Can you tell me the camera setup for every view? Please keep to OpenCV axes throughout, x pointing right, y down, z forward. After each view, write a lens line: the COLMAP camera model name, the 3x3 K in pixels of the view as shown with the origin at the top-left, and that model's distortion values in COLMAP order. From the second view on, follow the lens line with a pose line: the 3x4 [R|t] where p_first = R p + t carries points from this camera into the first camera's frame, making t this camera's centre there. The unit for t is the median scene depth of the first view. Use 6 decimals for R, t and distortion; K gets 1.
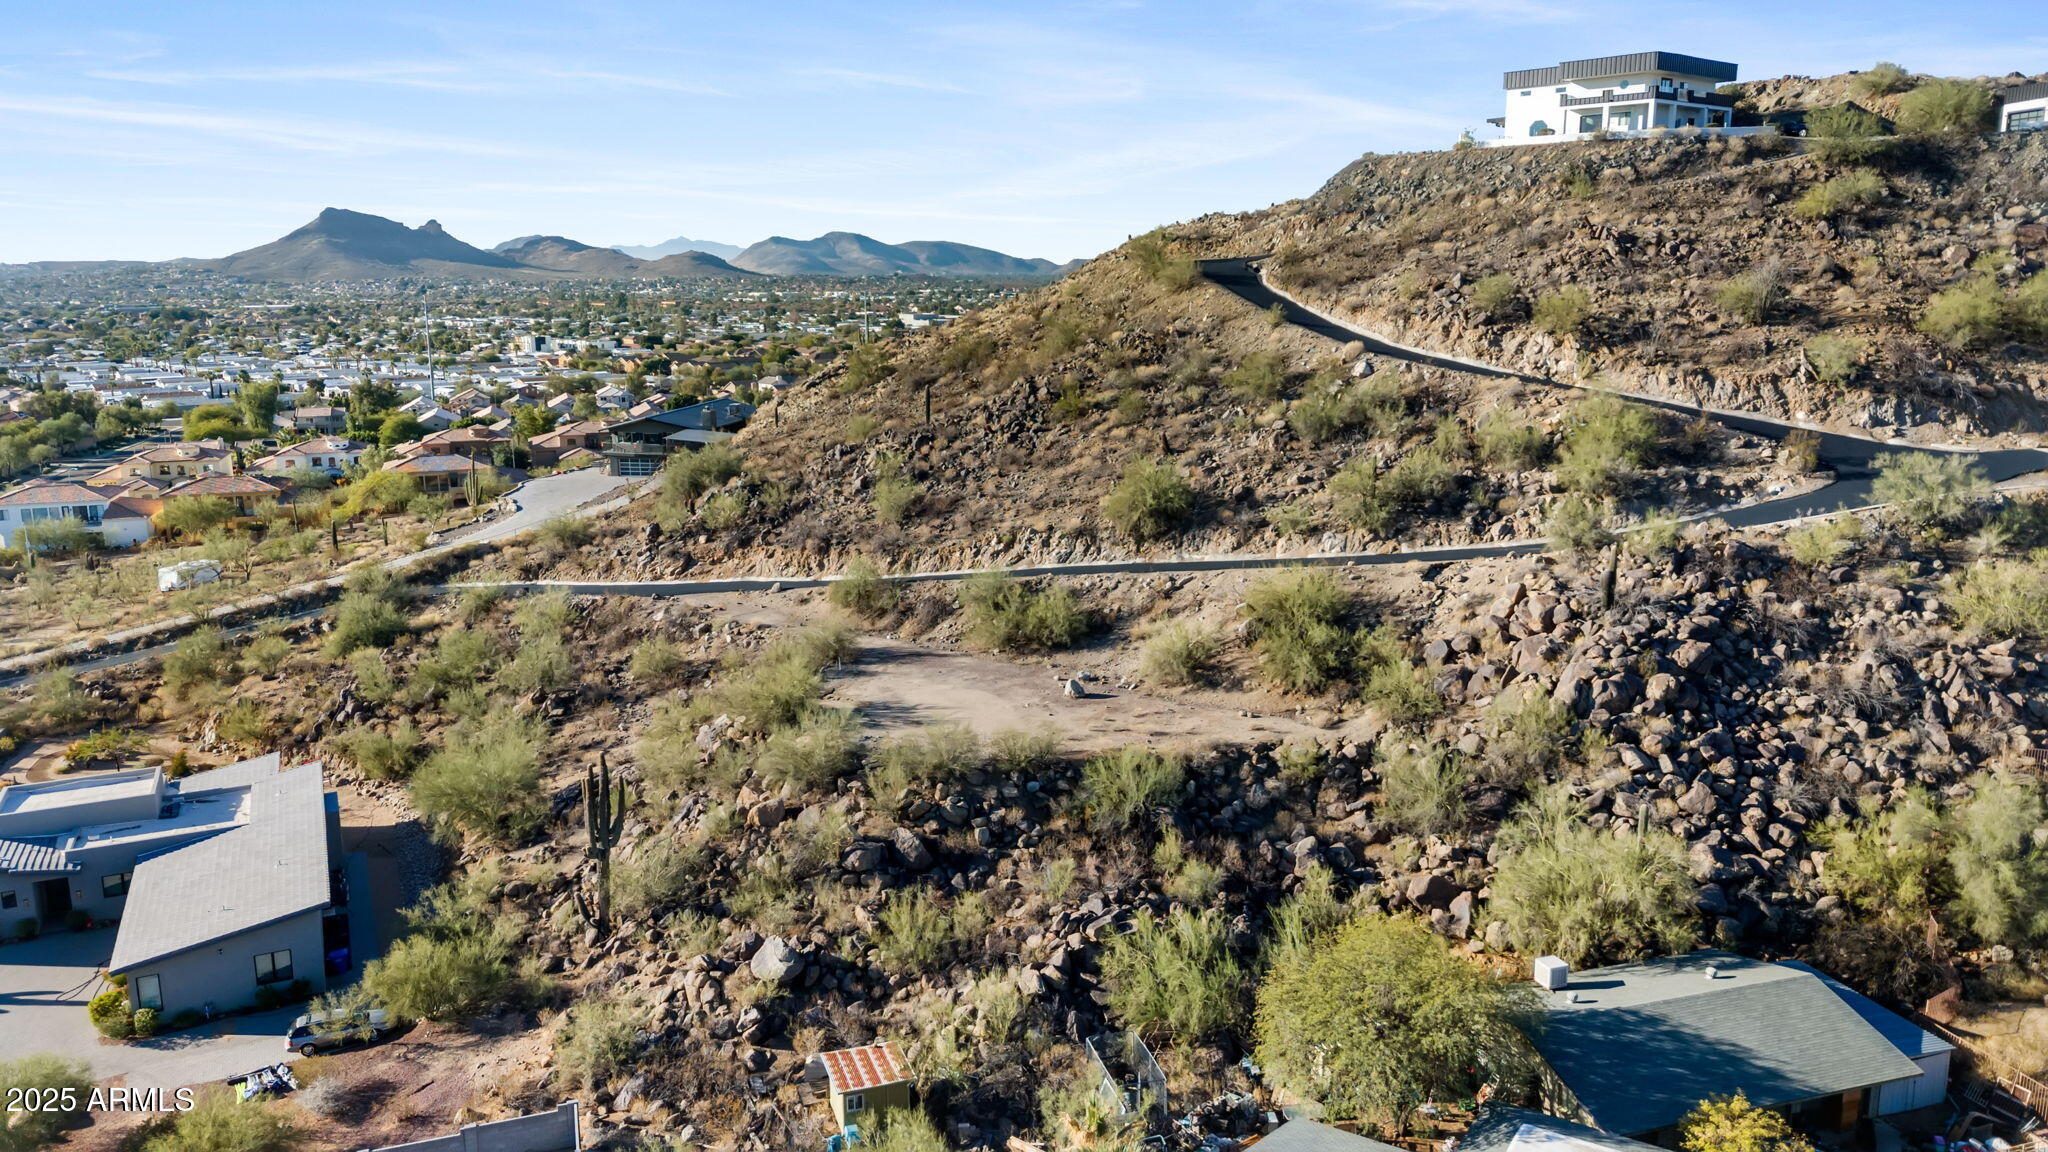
lens RADIAL K [[1499.6, 0, 1039.2], [0, 1499.6, 586.7], [0, 0, 1]] dist [0.052895, -0.038409]
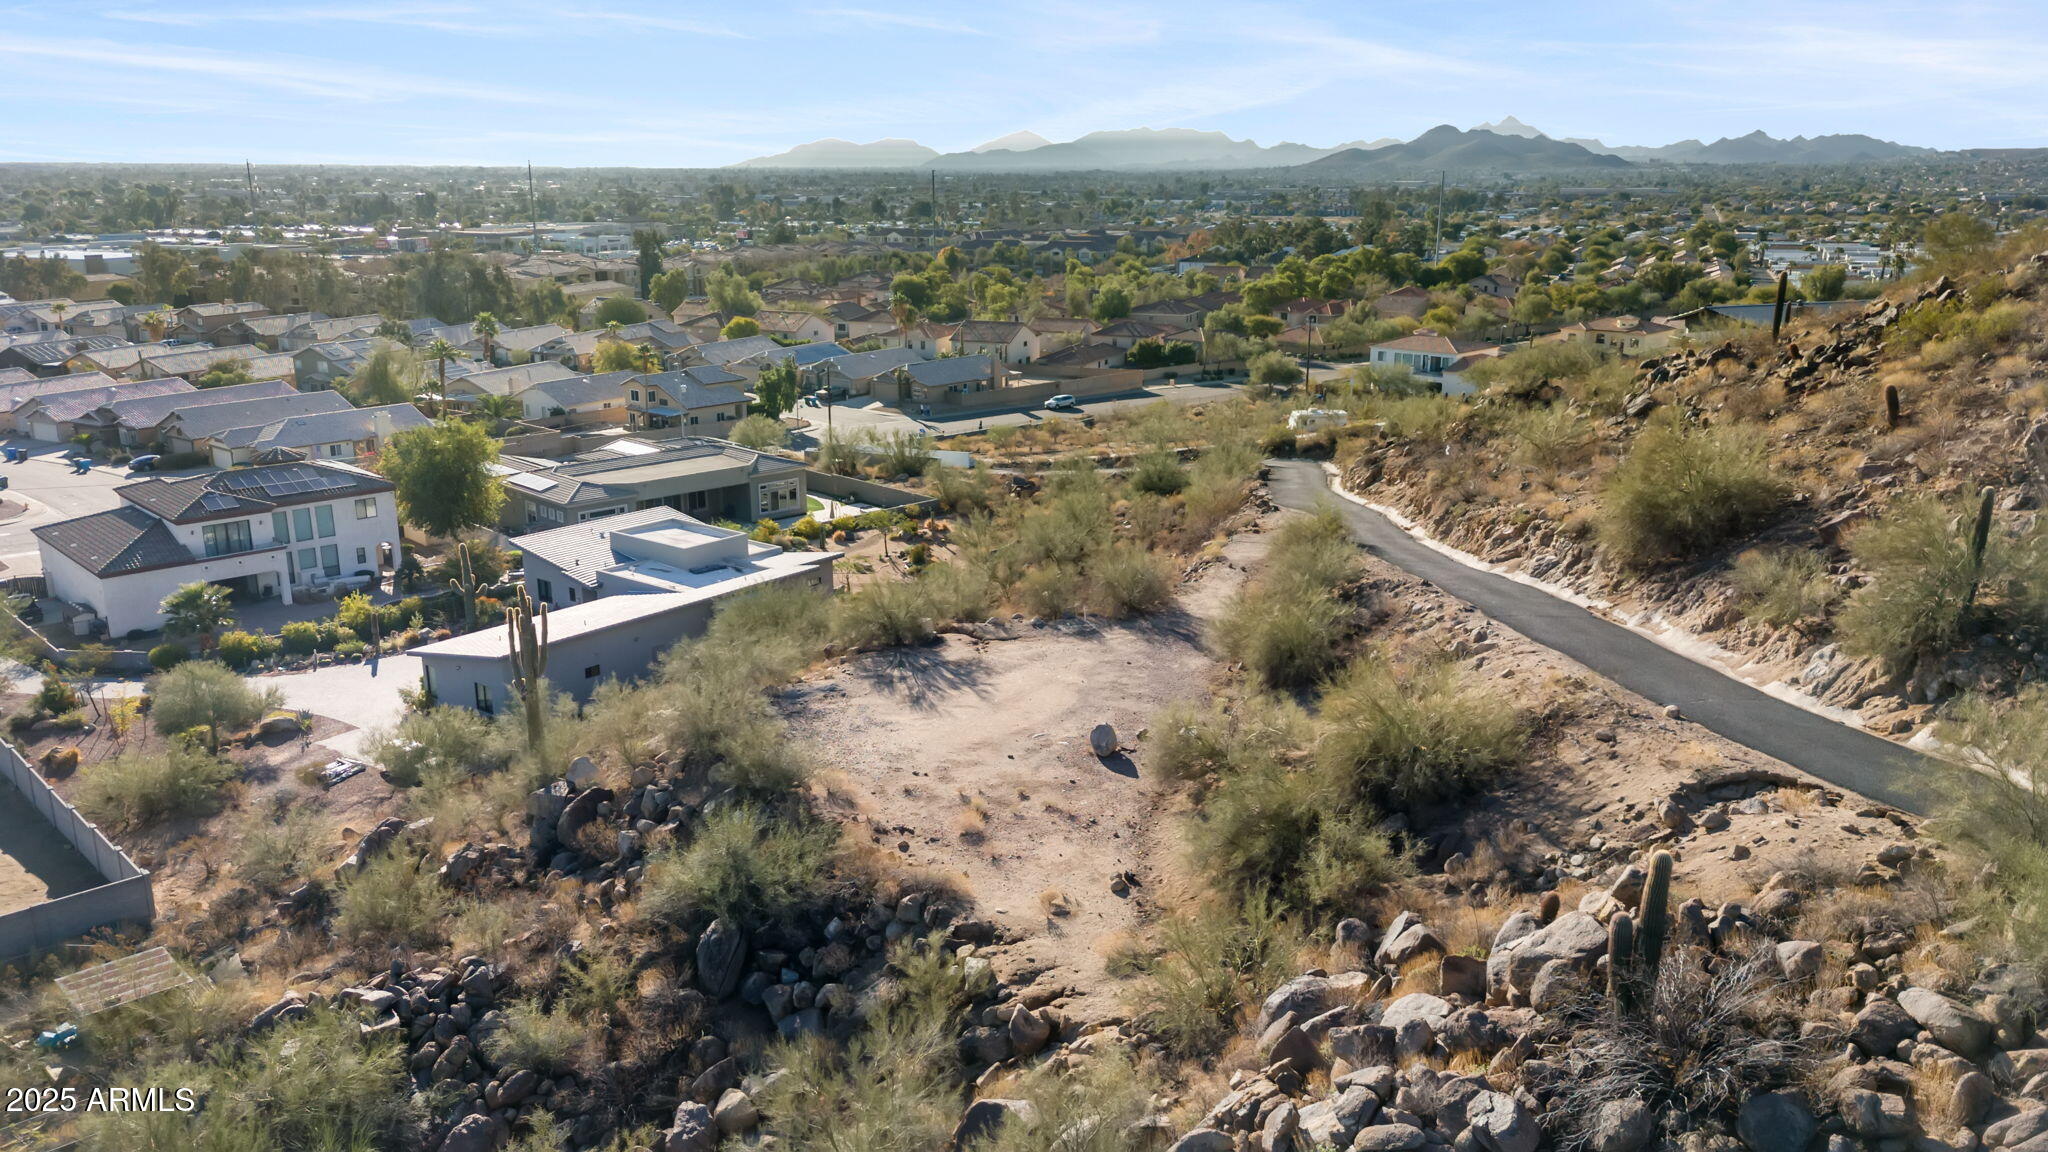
lens RADIAL K [[1499.6, 0, 1028.1], [0, 1499.6, 569.5], [0, 0, 1]] dist [0.052895, -0.038409]
pose [[0.438658, 0.245293, -0.864529, 0.440965], [-0.198617, 0.964699, 0.172937, -0.082537], [0.876430, 0.095850, 0.471893, 0.581584]]
